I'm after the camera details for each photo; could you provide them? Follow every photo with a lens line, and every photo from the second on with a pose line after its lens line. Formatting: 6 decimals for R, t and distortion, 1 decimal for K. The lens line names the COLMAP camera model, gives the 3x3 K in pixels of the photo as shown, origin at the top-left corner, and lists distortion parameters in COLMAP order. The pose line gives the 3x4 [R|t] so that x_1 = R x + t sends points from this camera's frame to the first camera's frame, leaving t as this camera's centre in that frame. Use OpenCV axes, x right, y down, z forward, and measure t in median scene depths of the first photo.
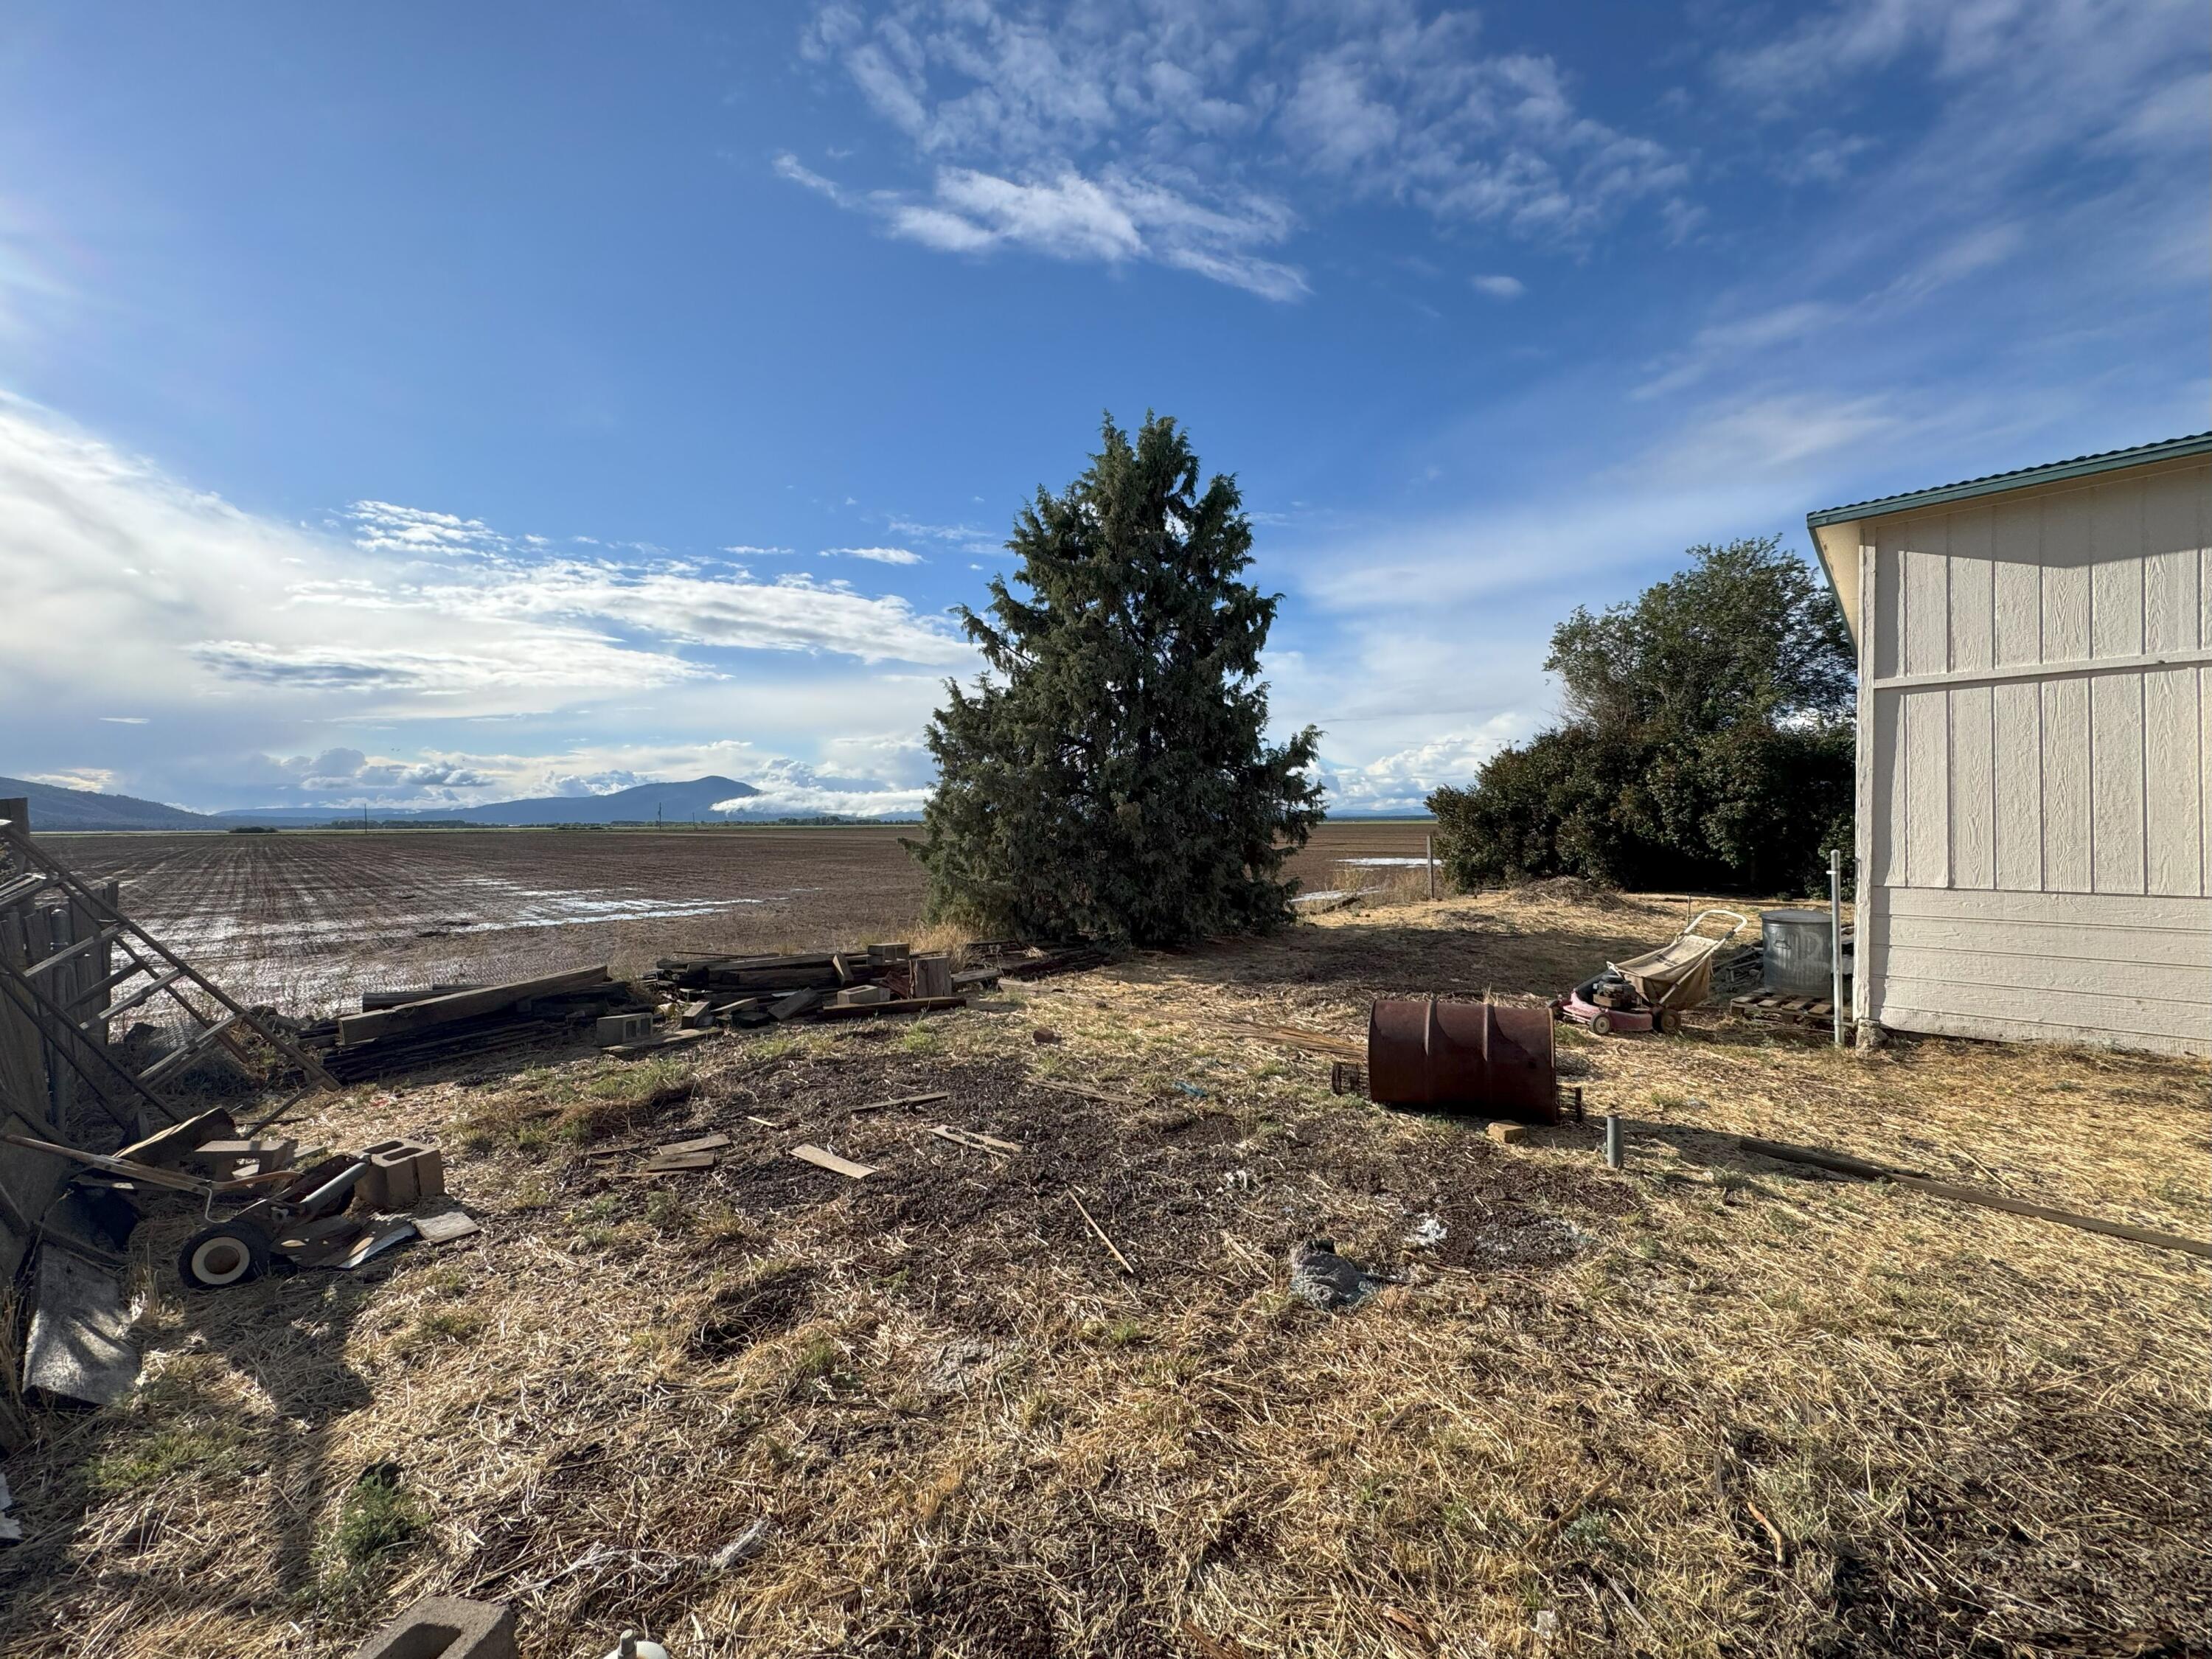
lens RADIAL K [[891.7, 0, 1101.4], [0, 891.7, 833.3], [0, 0, 1]] dist [-0.000660, 0.000147]
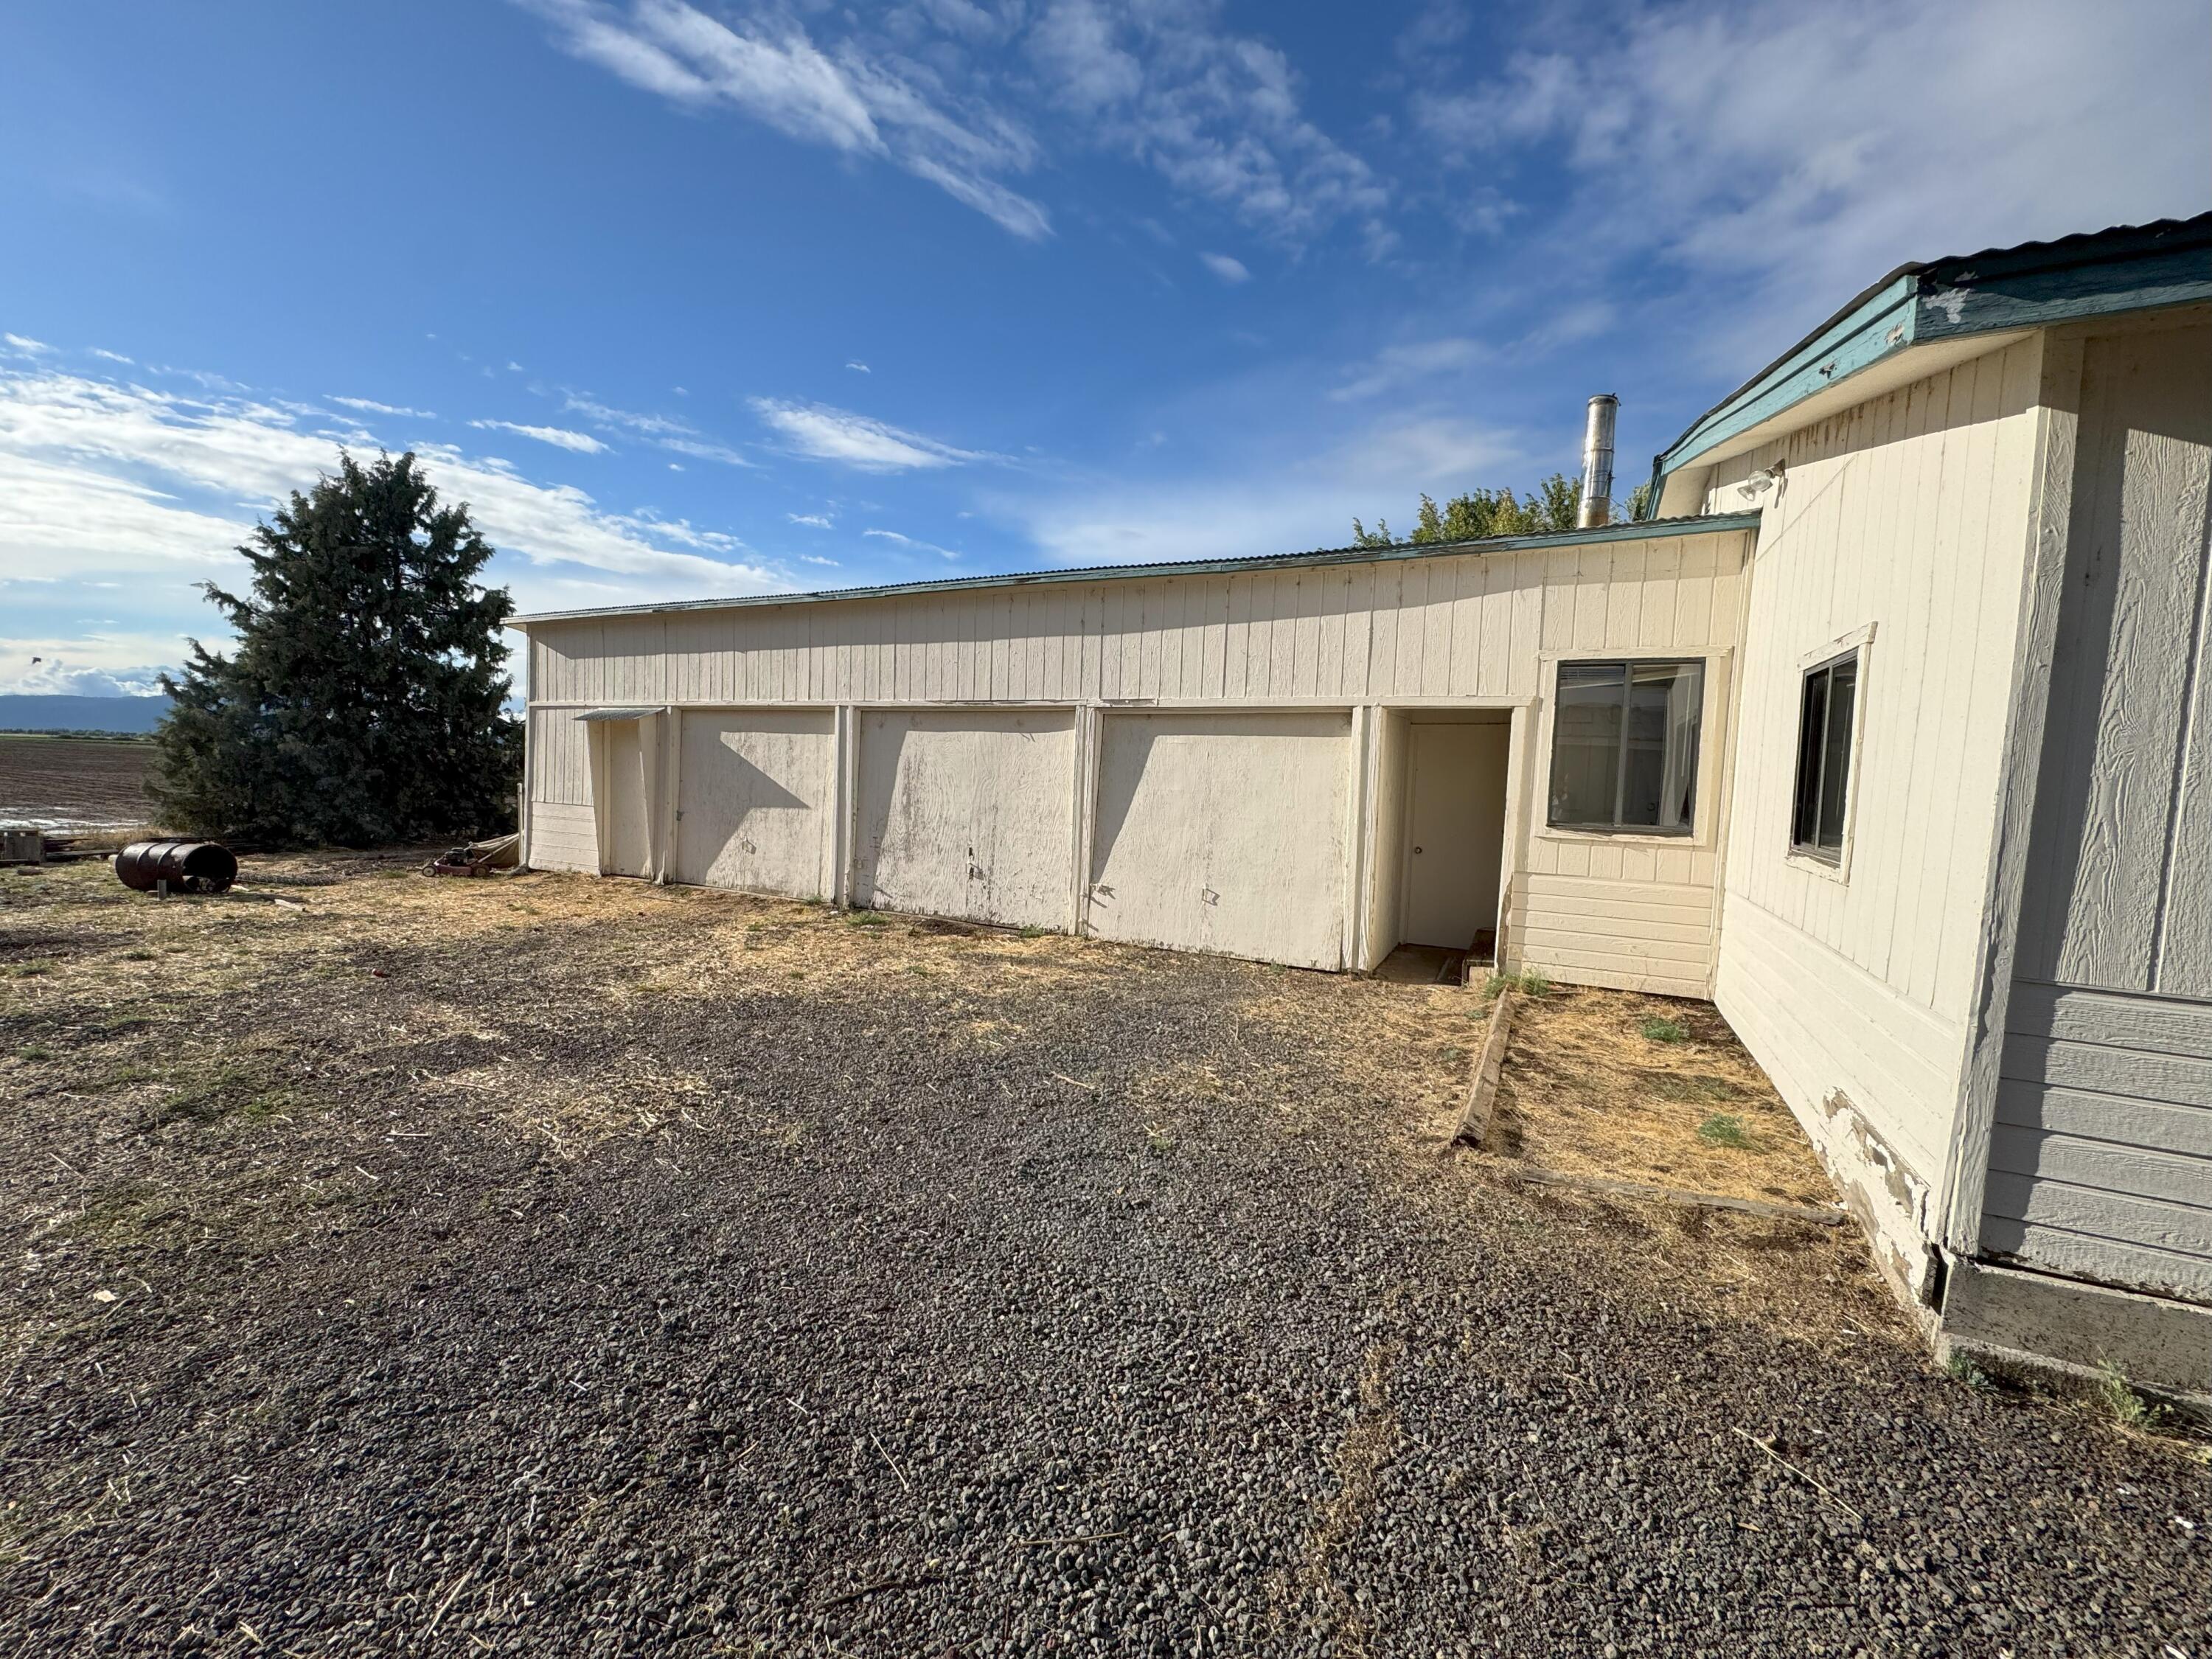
lens RADIAL K [[891.7, 0, 1101.4], [0, 891.7, 833.3], [0, 0, 1]] dist [-0.000660, 0.000147]
pose [[0.948863, 0.028537, 0.314396, 0.656282], [-0.046281, 0.997720, 0.049117, -0.013952], [-0.312278, -0.061156, 0.948020, -0.620536]]
